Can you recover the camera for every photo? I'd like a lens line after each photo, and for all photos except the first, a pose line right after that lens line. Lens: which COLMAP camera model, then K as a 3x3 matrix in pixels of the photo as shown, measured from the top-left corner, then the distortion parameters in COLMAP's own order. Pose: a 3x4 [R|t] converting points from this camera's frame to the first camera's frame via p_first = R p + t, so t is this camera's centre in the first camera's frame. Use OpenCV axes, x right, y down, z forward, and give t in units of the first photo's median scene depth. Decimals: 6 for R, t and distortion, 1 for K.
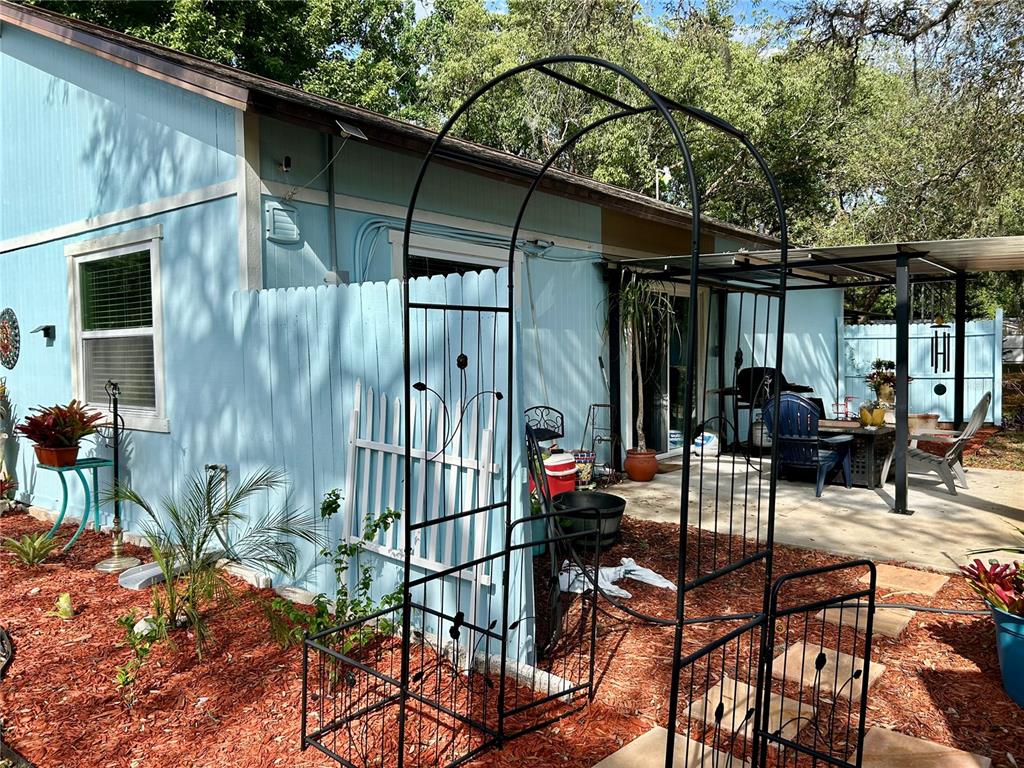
lens RADIAL K [[774.5, 0, 512.6], [0, 774.5, 390.5], [0, 0, 1]] dist [0.043952, -0.009330]
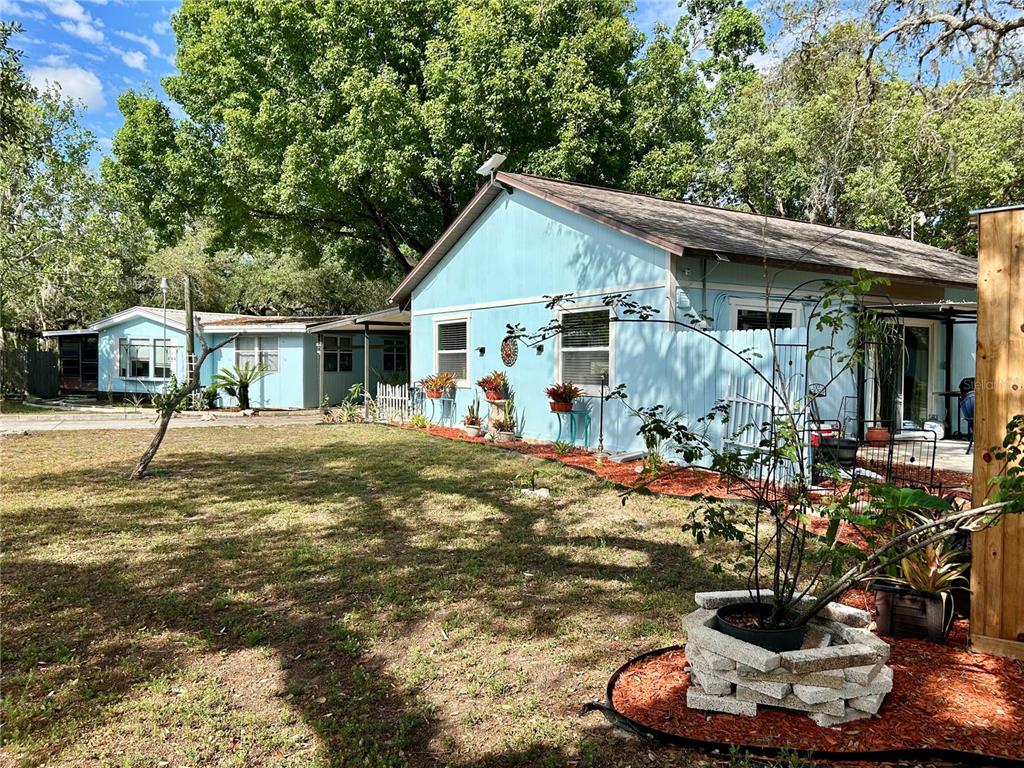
lens RADIAL K [[774.5, 0, 523.2], [0, 774.5, 384.5], [0, 0, 1]] dist [0.043952, -0.009330]
pose [[0.953878, 0.023562, -0.299267, -0.046457], [-0.029667, 0.999434, -0.015871, 0.036565], [0.298724, 0.024018, 0.954037, -0.712212]]
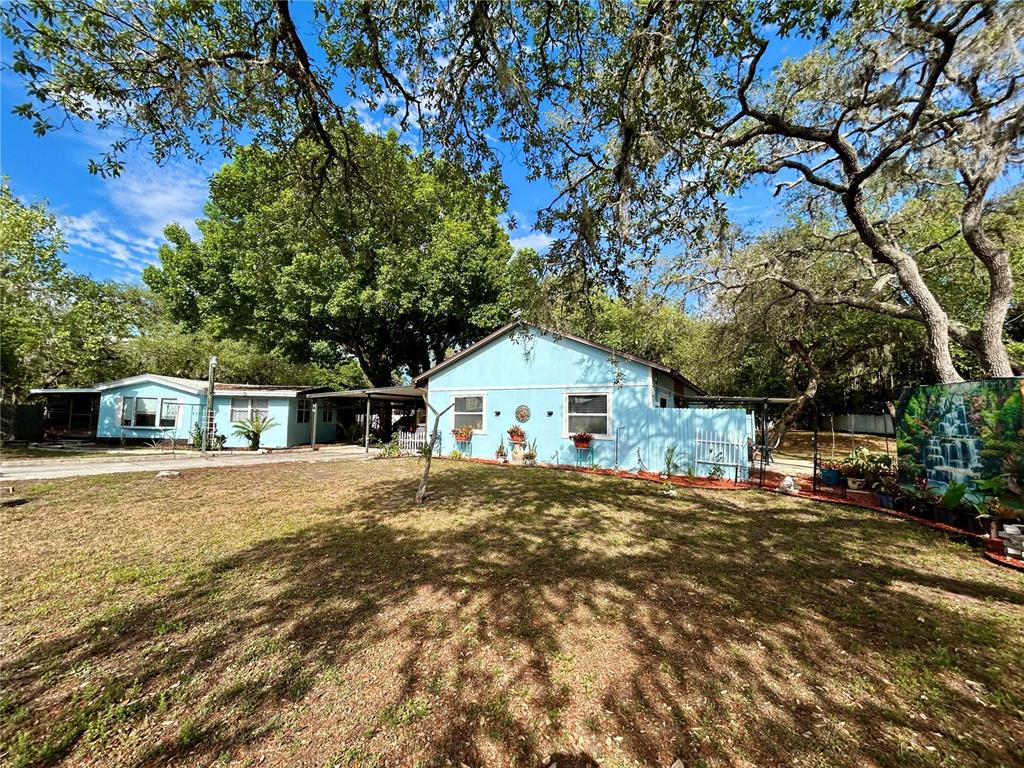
lens RADIAL K [[418.1, 0, 508.9], [0, 418.1, 384.3], [0, 0, 1]] dist [-0.001352, 0.000208]
pose [[0.983774, 0.040036, 0.174890, -0.959346], [-0.017361, 0.991453, -0.129306, 0.035261], [-0.178572, 0.124171, 0.976060, -0.730289]]
